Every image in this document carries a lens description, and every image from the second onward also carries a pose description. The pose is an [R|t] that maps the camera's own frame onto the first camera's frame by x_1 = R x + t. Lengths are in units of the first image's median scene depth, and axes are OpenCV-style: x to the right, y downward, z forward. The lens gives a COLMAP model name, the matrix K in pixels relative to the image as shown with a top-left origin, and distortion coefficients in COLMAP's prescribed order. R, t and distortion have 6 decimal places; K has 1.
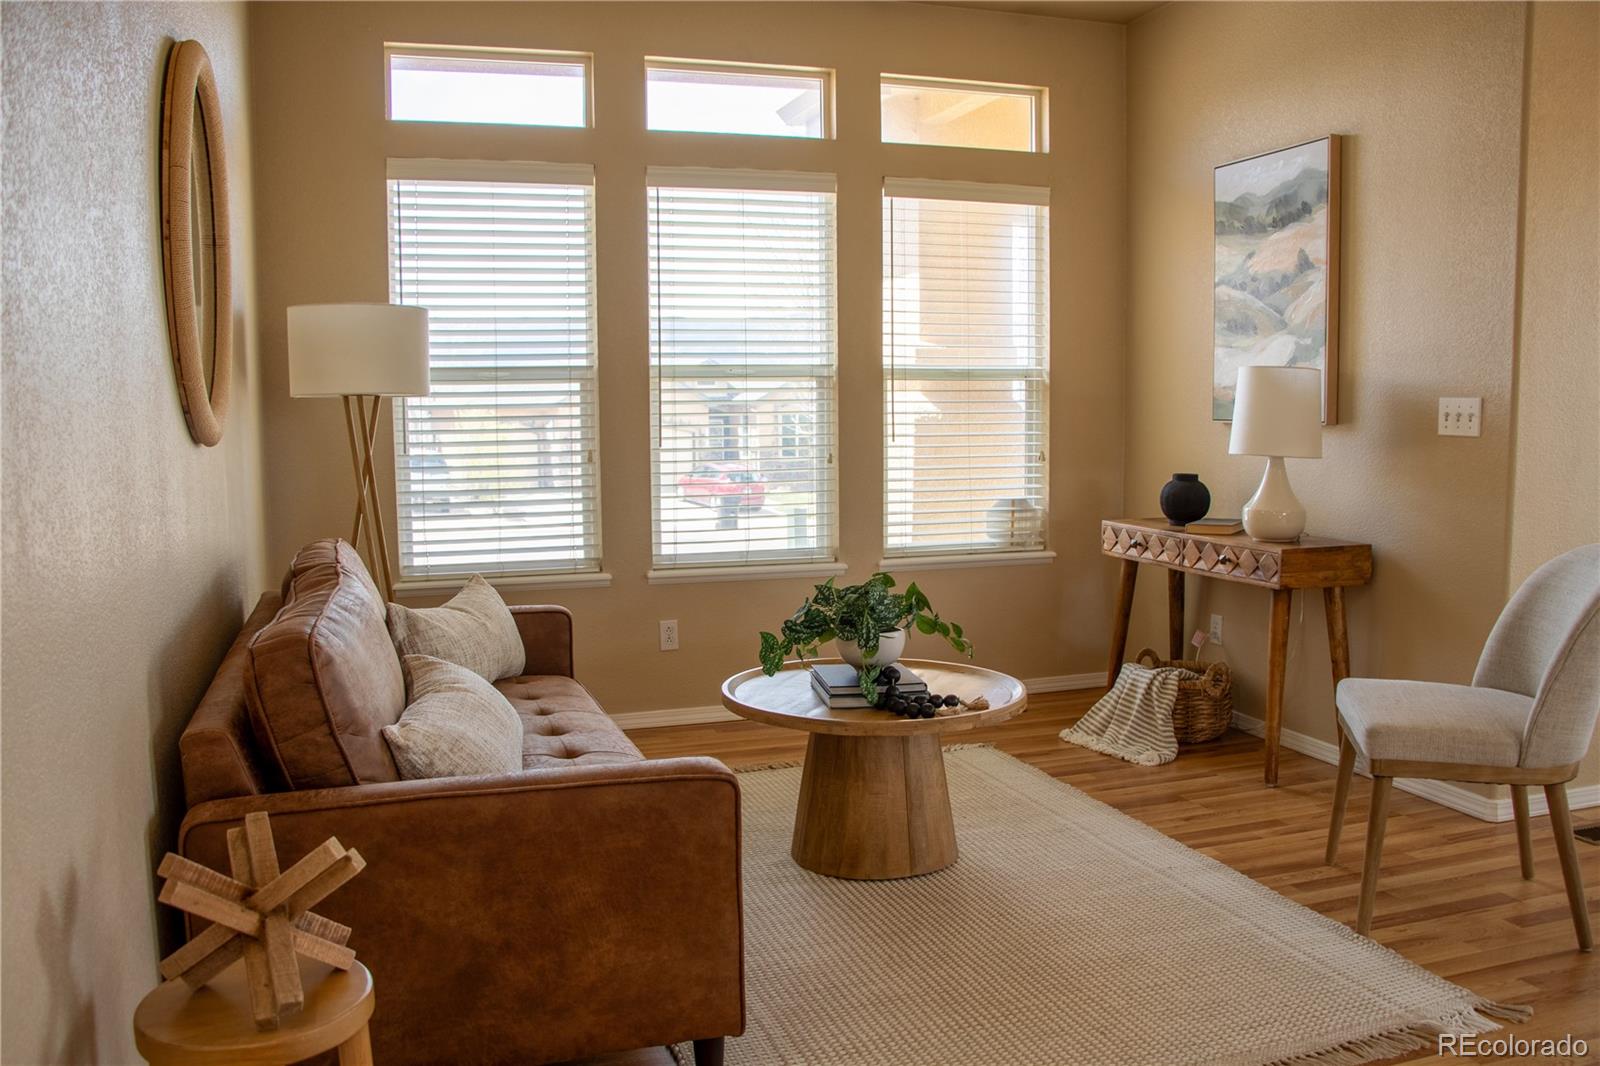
lens RADIAL K [[1313.9, 0, 797.3], [0, 1313.9, 548.4], [0, 0, 1]] dist [-0.176827, 0.133103]
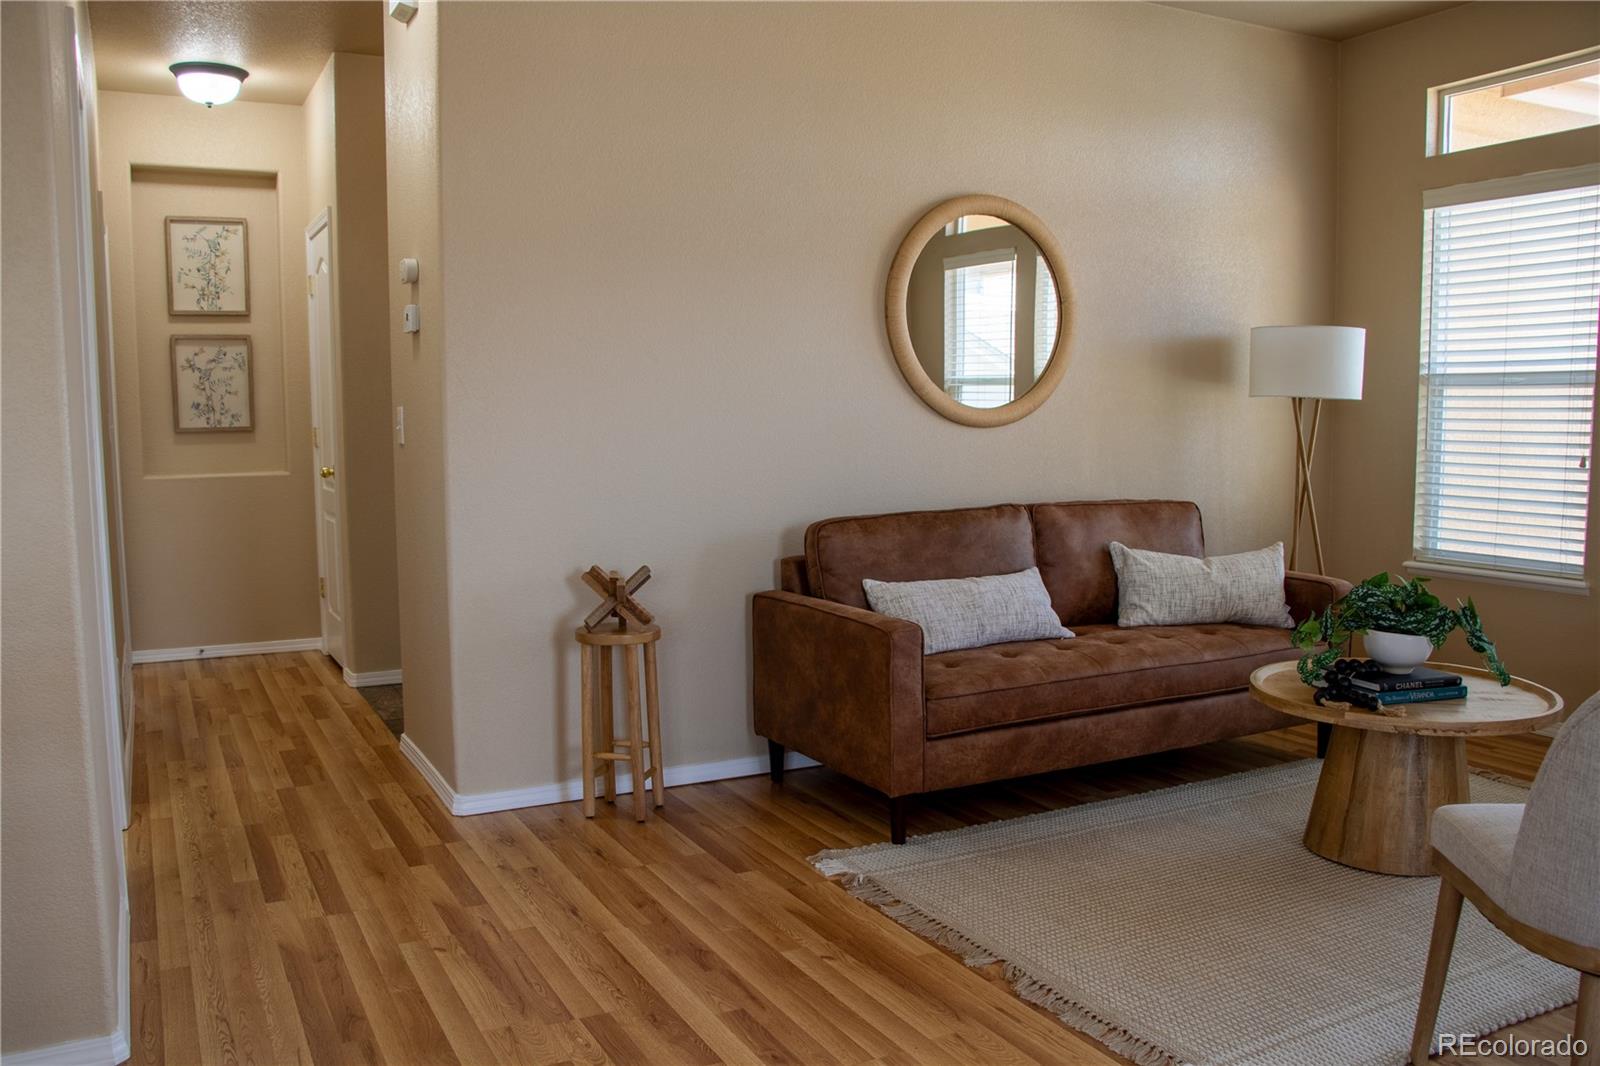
lens RADIAL K [[1313.9, 0, 795.6], [0, 1313.9, 534.7], [0, 0, 1]] dist [-0.176827, 0.133103]
pose [[0.167026, 0.106579, -0.980175, 1.188460], [-0.104958, 0.990413, 0.089807, -0.066848], [0.980350, 0.087877, 0.176611, 0.439566]]
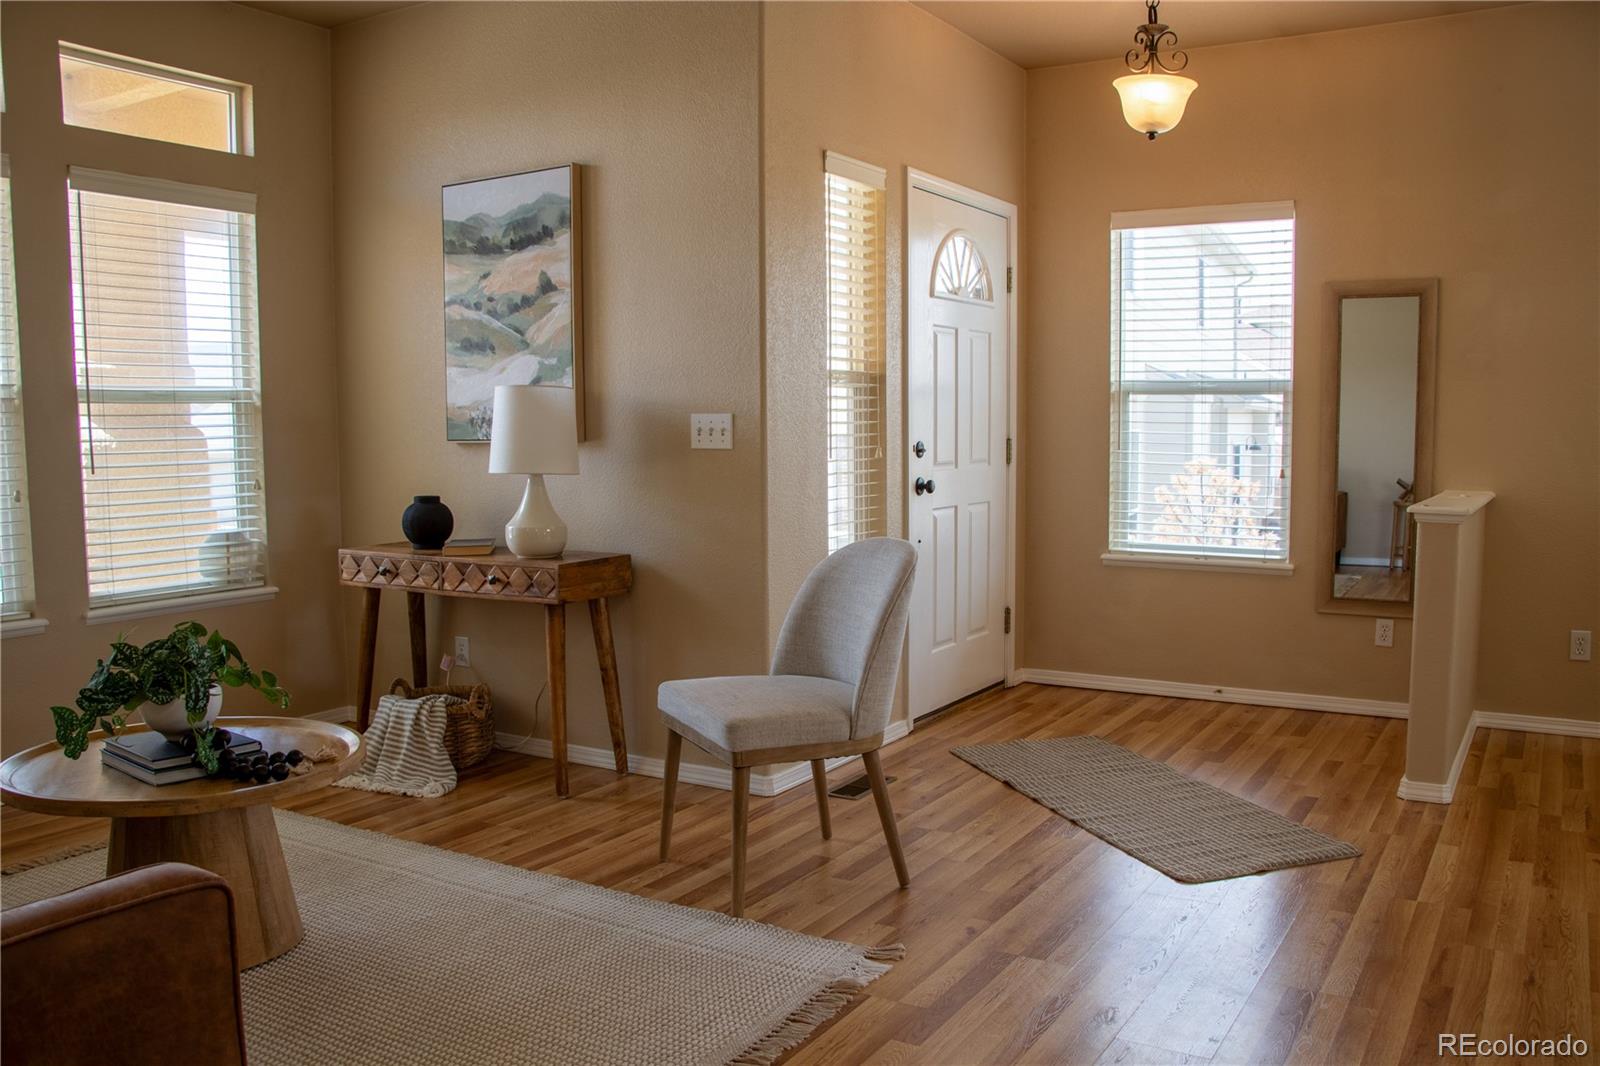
lens RADIAL K [[1313.9, 0, 811.9], [0, 1313.9, 559.2], [0, 0, 1]] dist [-0.176827, 0.133103]
pose [[0.762840, -0.064836, 0.643328, -0.126780], [0.071195, 0.997333, 0.016093, -0.005741], [-0.642656, 0.033526, 0.765421, 0.073528]]
